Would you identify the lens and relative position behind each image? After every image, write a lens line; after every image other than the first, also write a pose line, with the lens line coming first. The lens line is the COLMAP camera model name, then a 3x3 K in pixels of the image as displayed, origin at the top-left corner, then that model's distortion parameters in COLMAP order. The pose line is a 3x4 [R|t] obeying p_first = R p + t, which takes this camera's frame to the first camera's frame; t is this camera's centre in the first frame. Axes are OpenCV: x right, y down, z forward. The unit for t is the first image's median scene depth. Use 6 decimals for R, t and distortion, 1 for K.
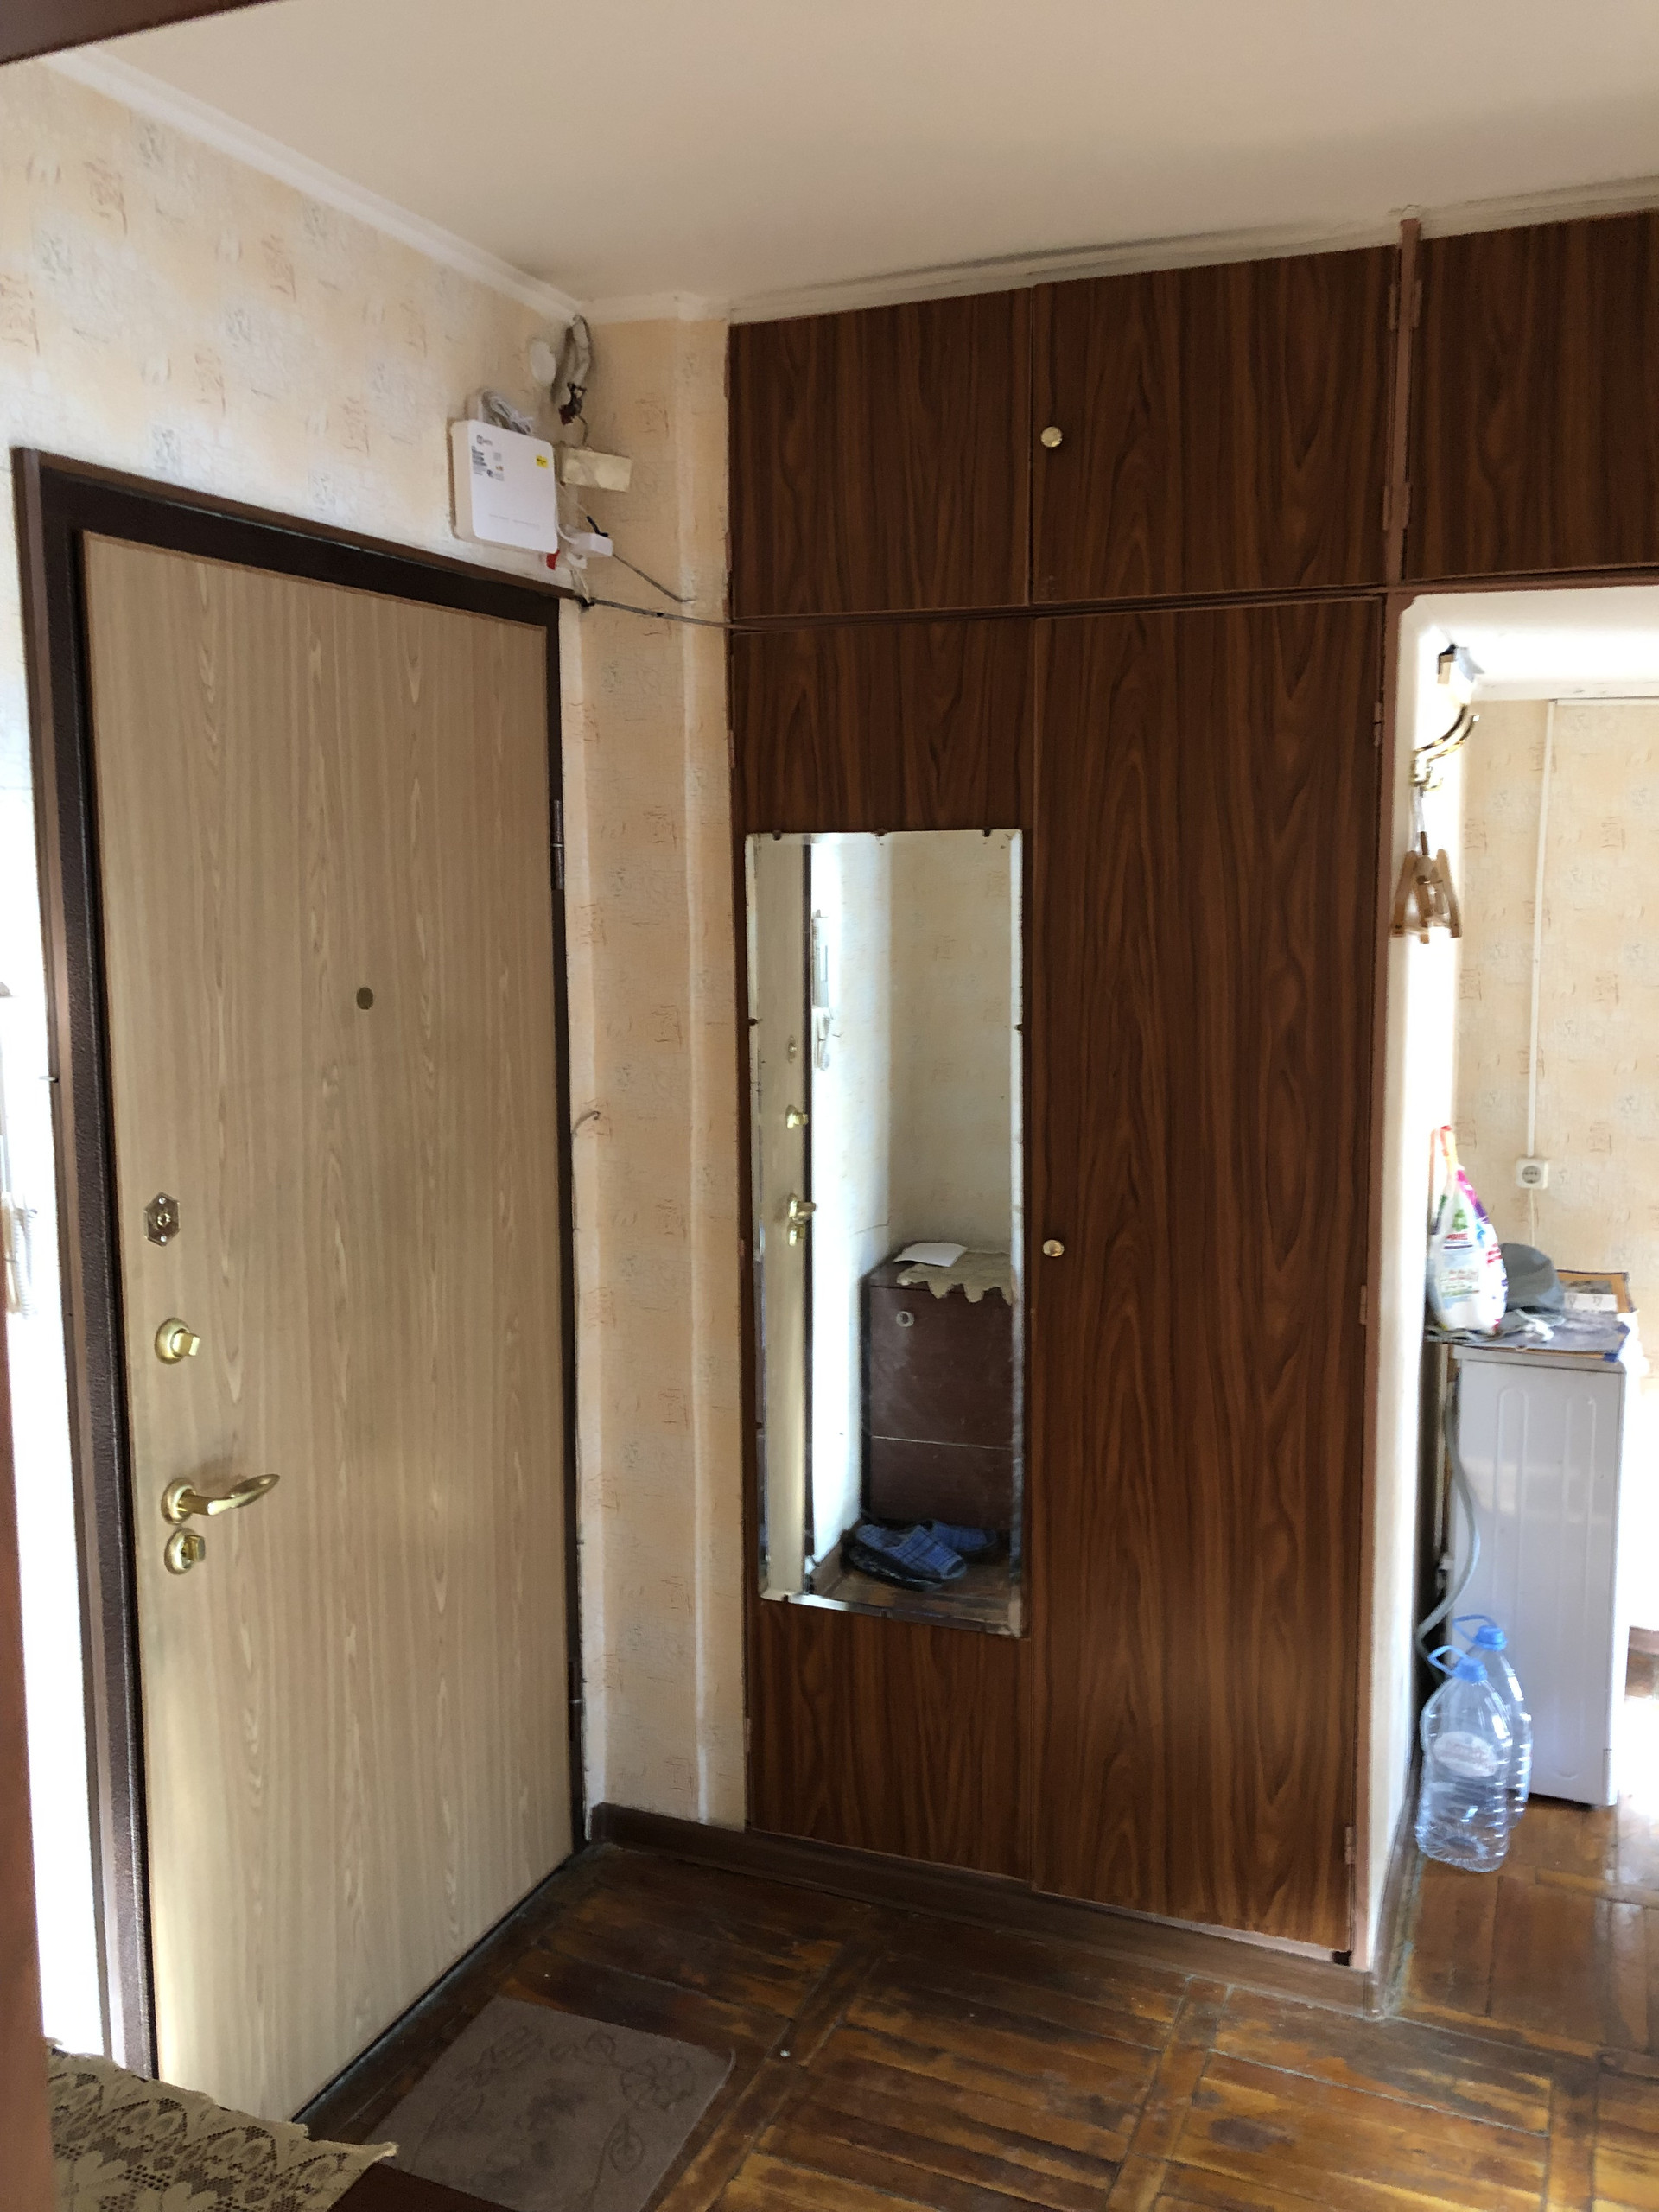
lens RADIAL K [[1829.6, 0, 838.6], [0, 1829.6, 1101.1], [0, 0, 1]] dist [0.038450, -0.034195]
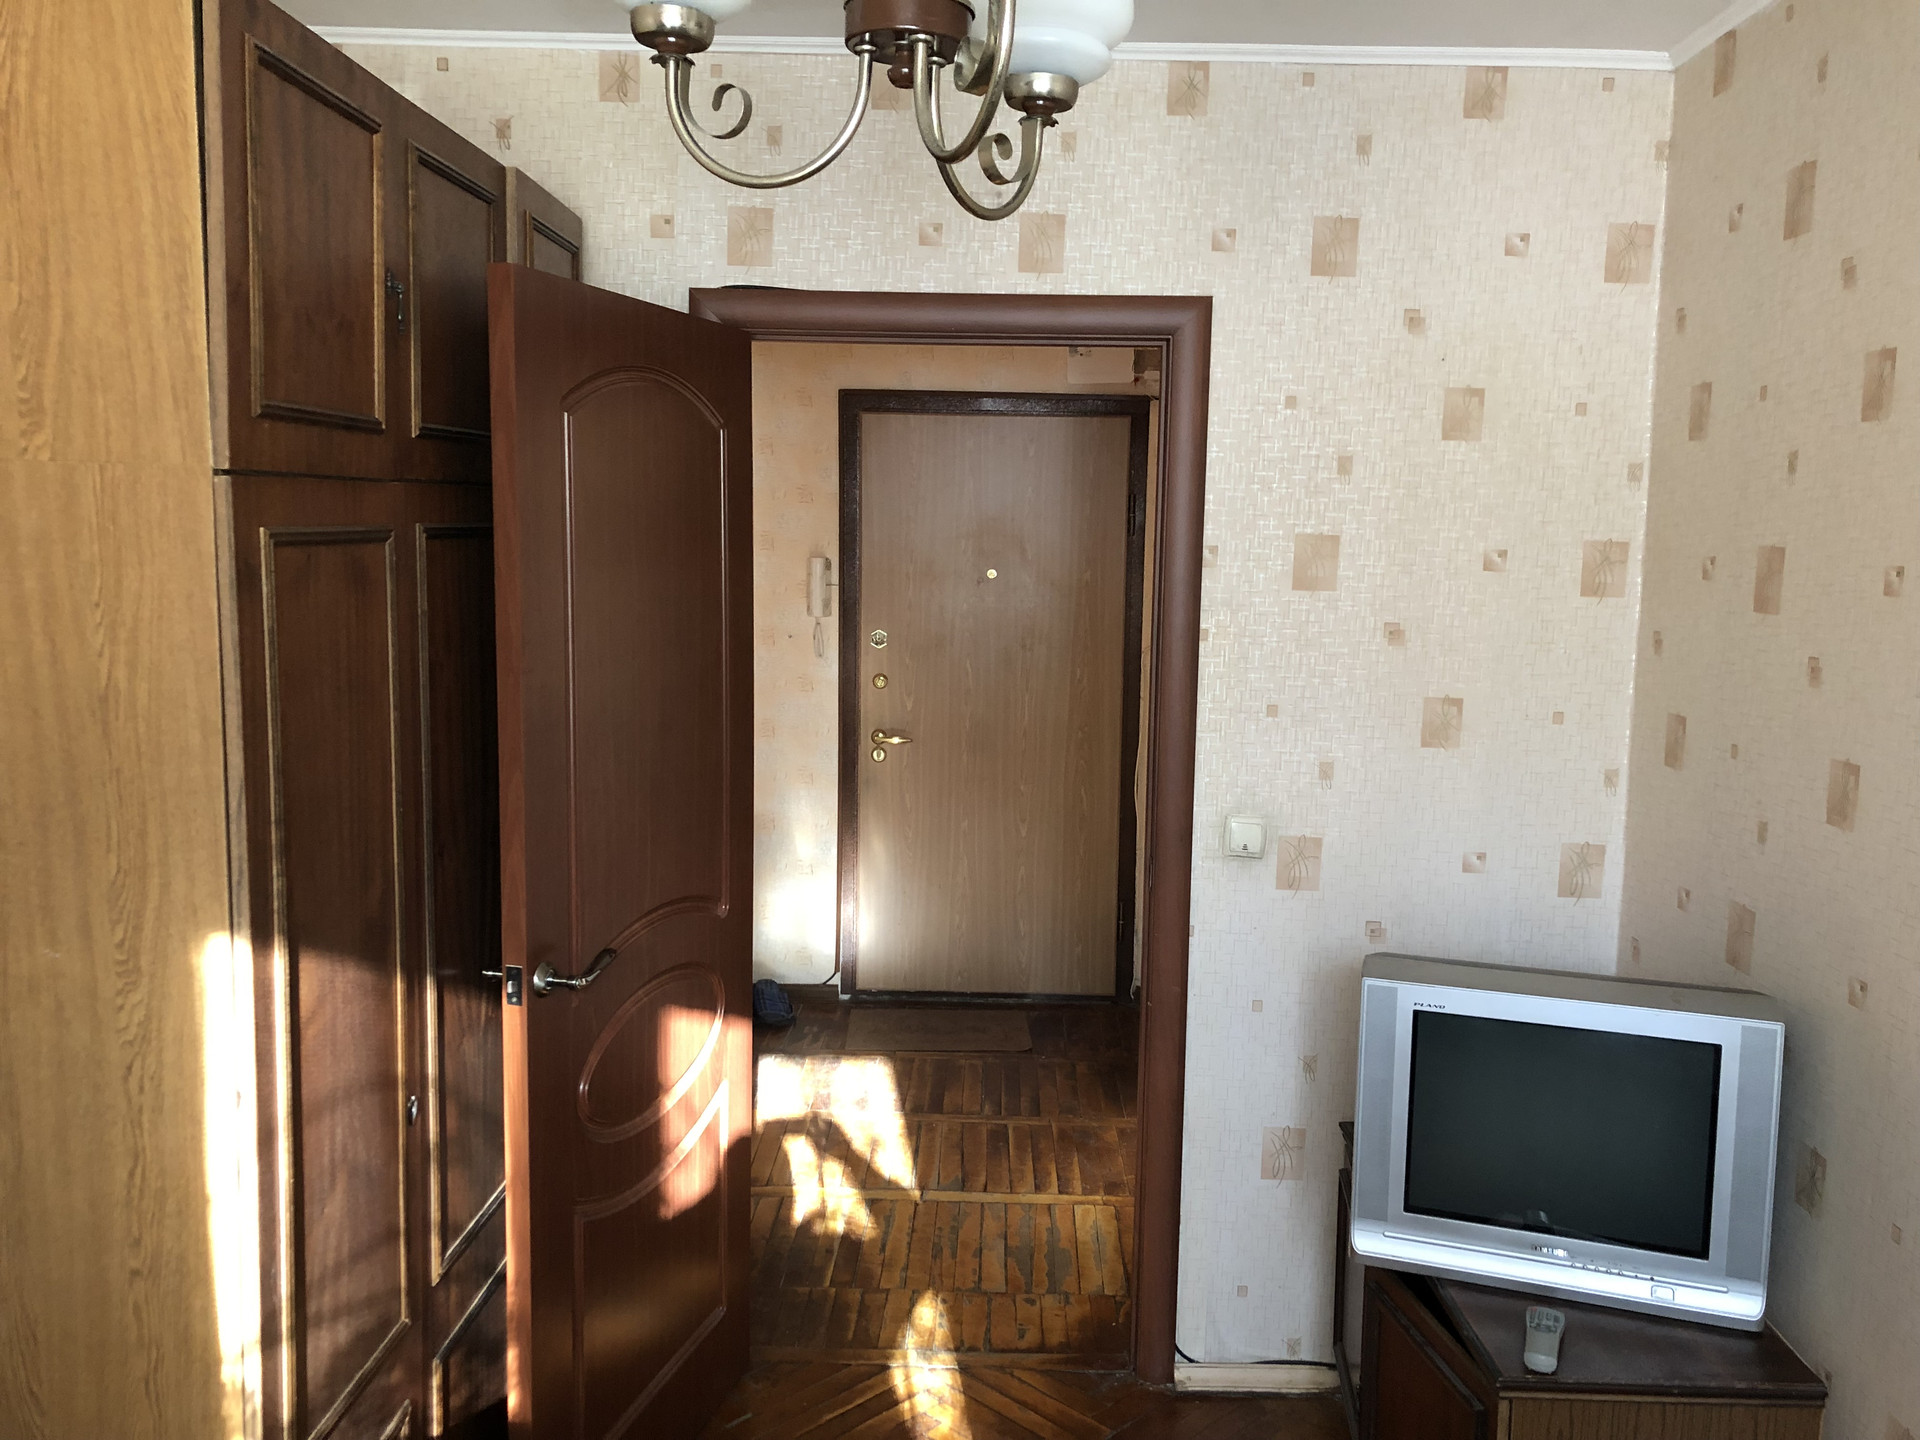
lens RADIAL K [[1588.1, 0, 962.6], [0, 1588.1, 718.0], [0, 0, 1]] dist [0.038450, -0.034195]
pose [[0.366949, 0.126764, -0.921564, 1.610160], [-0.146166, 0.986223, 0.077457, -0.022319], [0.918686, 0.106278, 0.380422, 0.129642]]
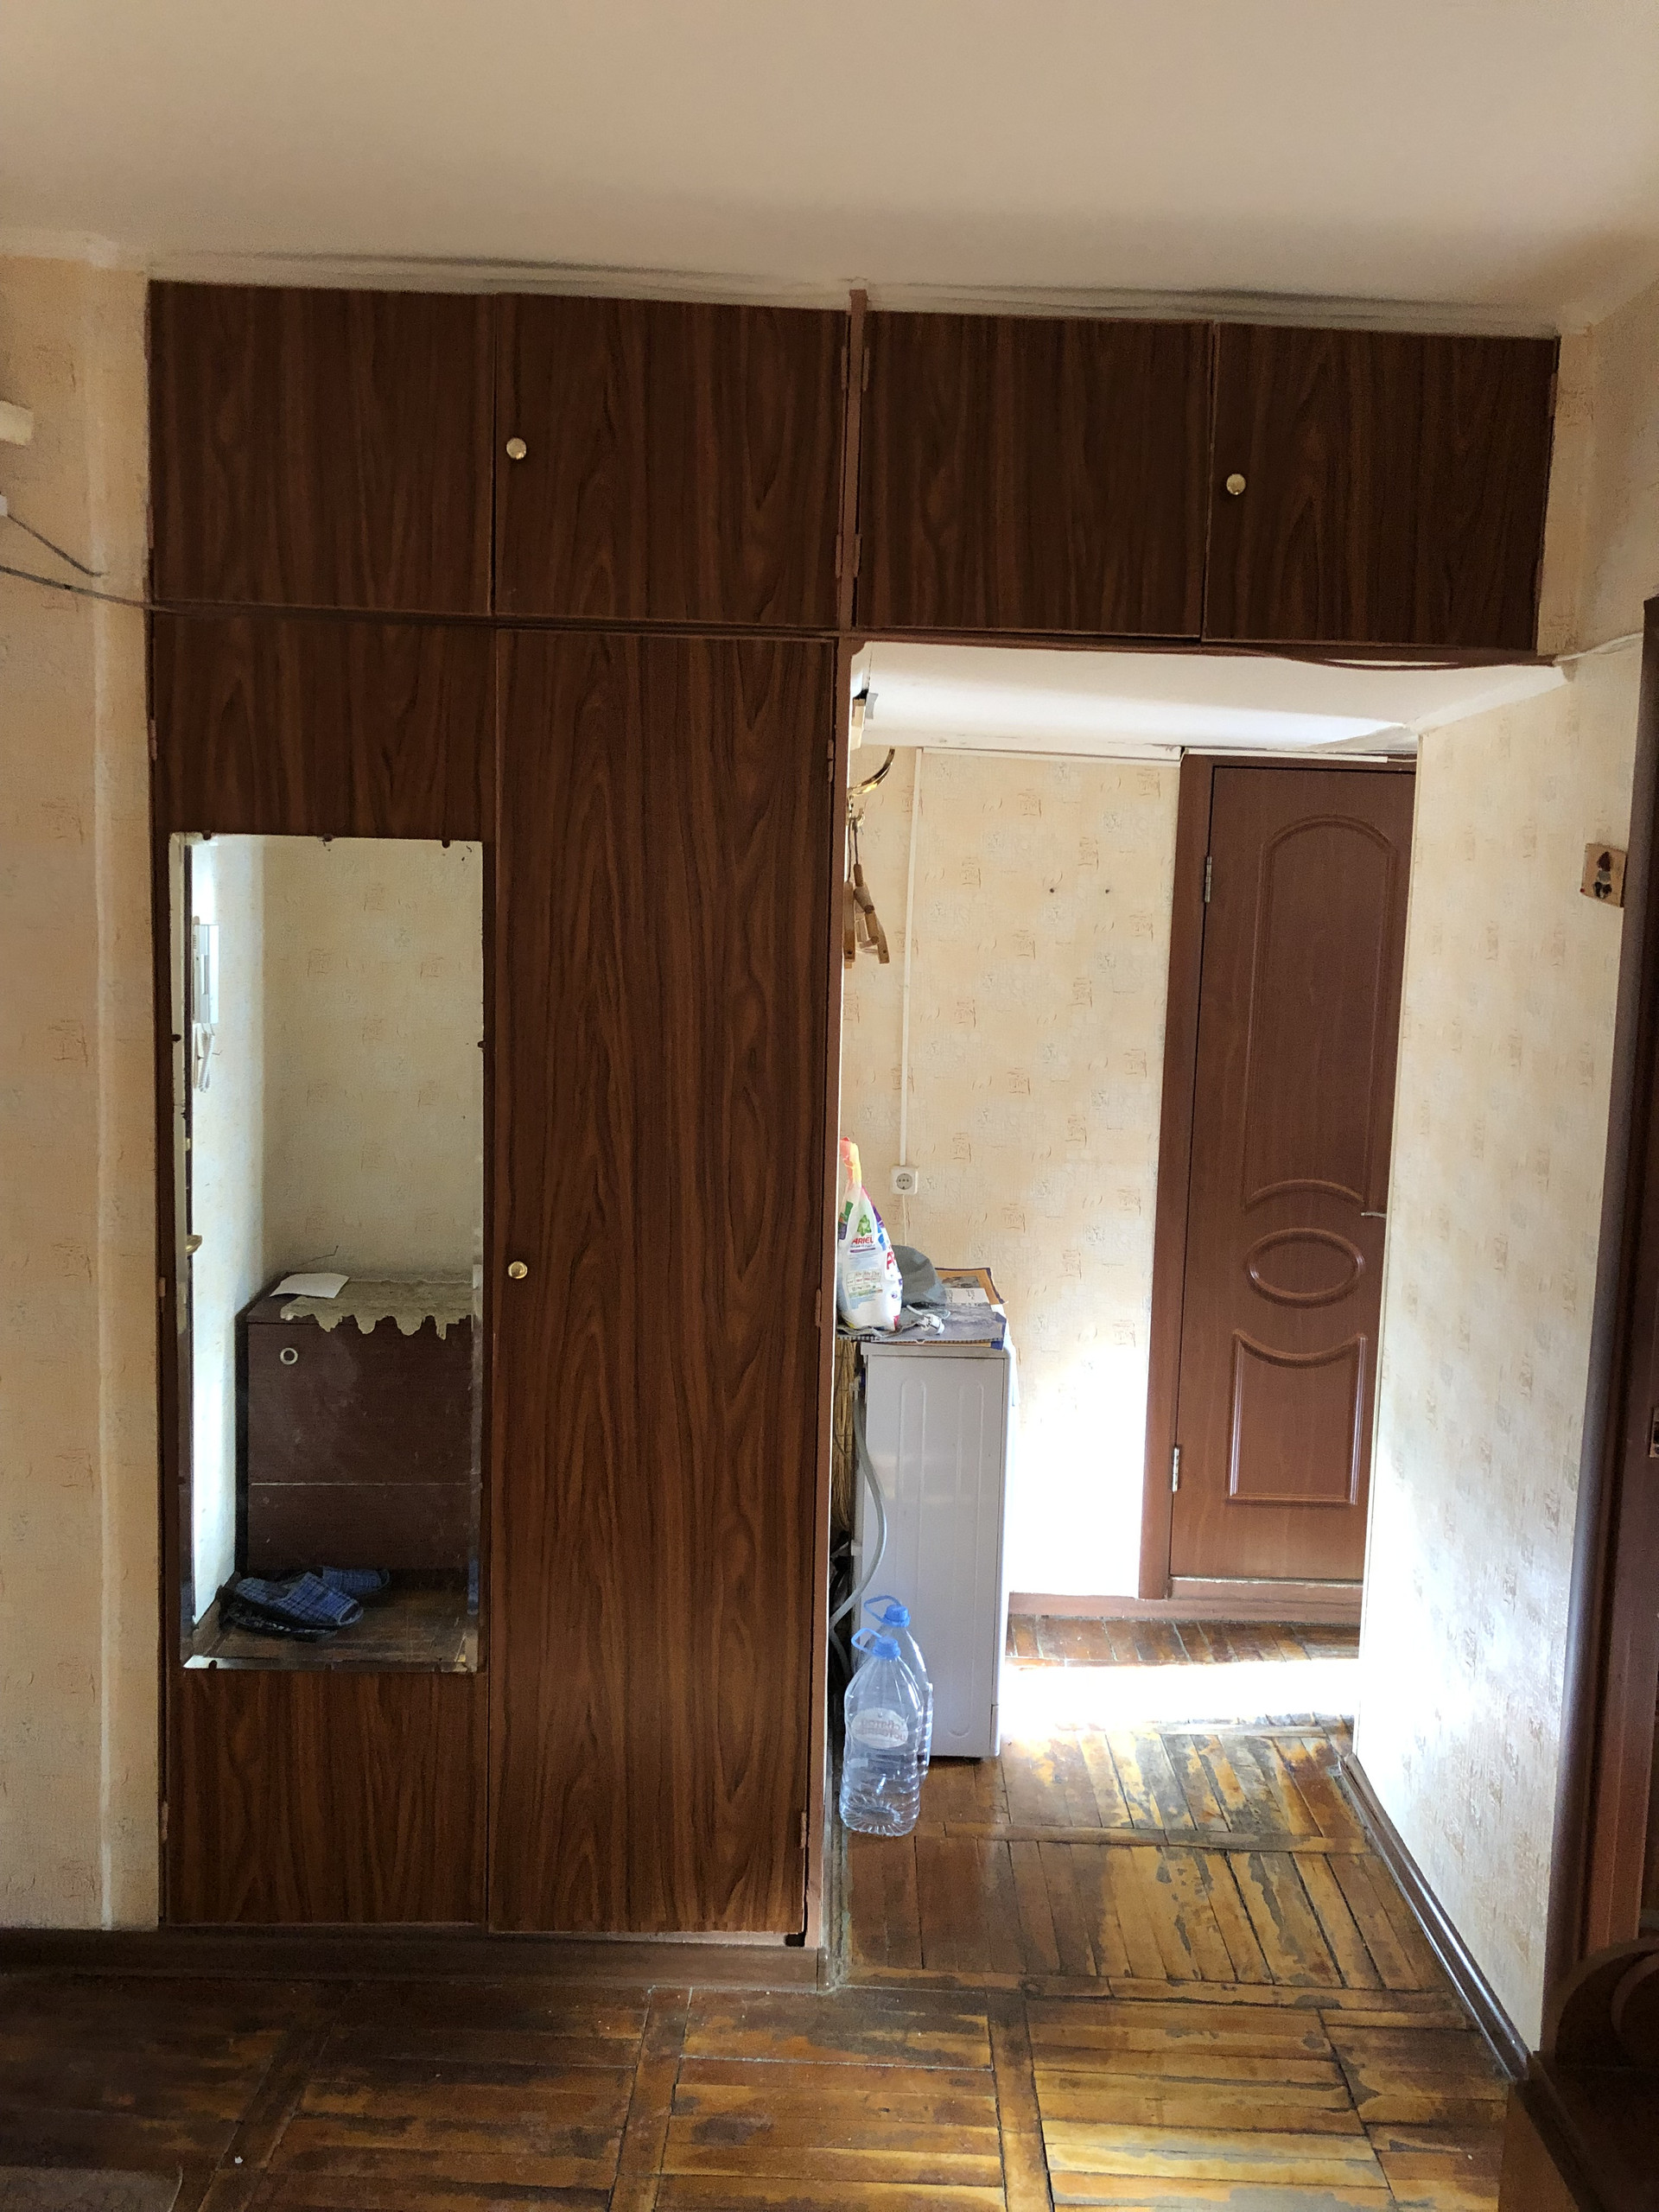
lens RADIAL K [[1829.6, 0, 832.6], [0, 1829.6, 1093.1], [0, 0, 1]] dist [0.038450, -0.034195]
pose [[0.923387, -0.009082, 0.383762, -0.101360], [0.015133, 0.999804, -0.012753, 0.000791], [-0.383571, 0.017583, 0.923344, 0.025375]]
